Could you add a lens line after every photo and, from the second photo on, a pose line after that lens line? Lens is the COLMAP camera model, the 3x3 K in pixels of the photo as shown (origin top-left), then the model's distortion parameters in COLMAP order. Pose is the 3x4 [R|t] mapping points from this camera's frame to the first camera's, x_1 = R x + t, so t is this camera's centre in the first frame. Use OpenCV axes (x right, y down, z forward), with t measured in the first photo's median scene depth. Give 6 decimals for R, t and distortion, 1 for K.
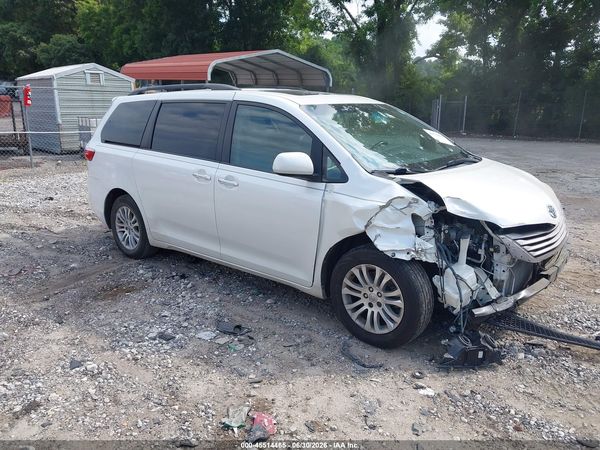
lens RADIAL K [[453.9, 0, 296.7], [0, 453.9, 219.1], [0, 0, 1]] dist [0.053325, -0.059336]
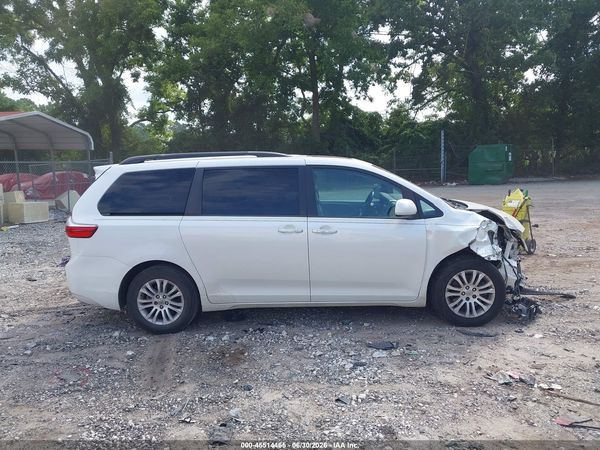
lens RADIAL K [[453.9, 0, 300.0], [0, 453.9, 220.6], [0, 0, 1]] dist [0.053325, -0.059336]
pose [[0.801953, -0.103817, 0.588297, -1.111771], [0.176061, 0.982118, -0.066687, -0.052340], [-0.570853, 0.157055, 0.805891, 0.101150]]
